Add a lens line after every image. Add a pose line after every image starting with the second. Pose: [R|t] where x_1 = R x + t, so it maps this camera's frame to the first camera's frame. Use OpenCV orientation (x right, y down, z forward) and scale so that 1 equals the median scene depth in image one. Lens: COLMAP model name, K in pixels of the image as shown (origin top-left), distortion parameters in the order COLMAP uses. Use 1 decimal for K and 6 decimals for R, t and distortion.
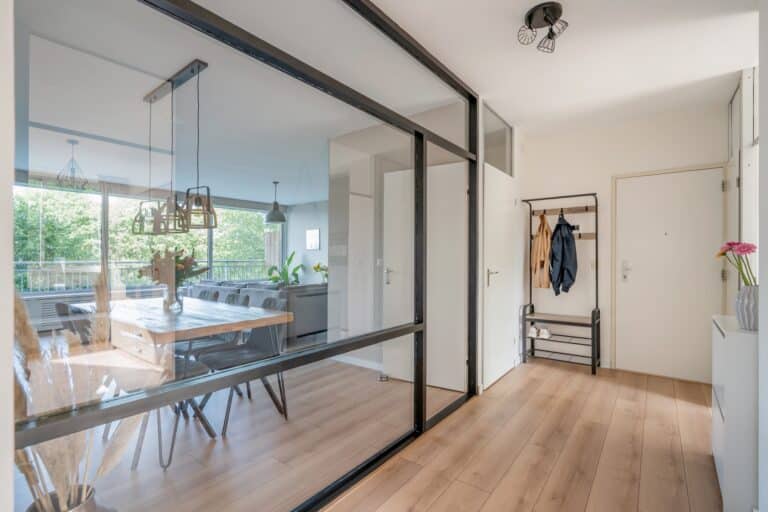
lens RADIAL K [[357.0, 0, 372.4], [0, 357.0, 255.5], [0, 0, 1]] dist [0.002987, -0.001868]
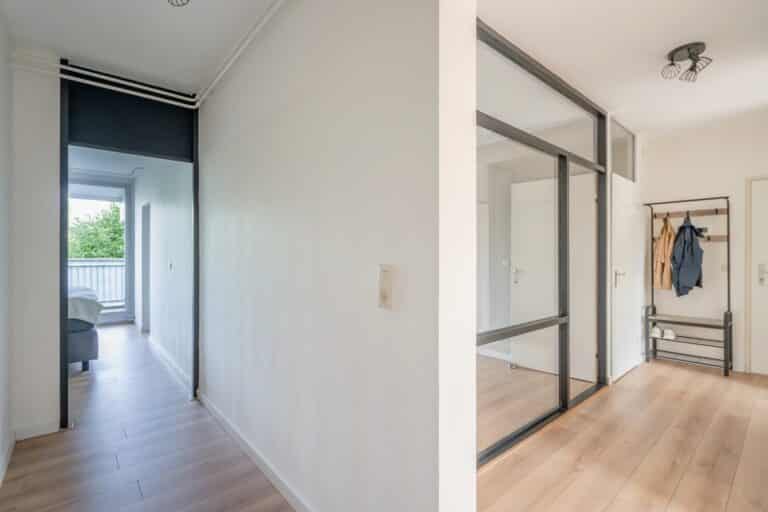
lens RADIAL K [[357.0, 0, 386.3], [0, 357.0, 252.1], [0, 0, 1]] dist [0.002987, -0.001868]
pose [[0.984002, 0.000601, -0.178158, -0.166364], [-0.001732, 0.999979, -0.006197, -0.010899], [0.178151, 0.006406, 0.983982, -0.189076]]
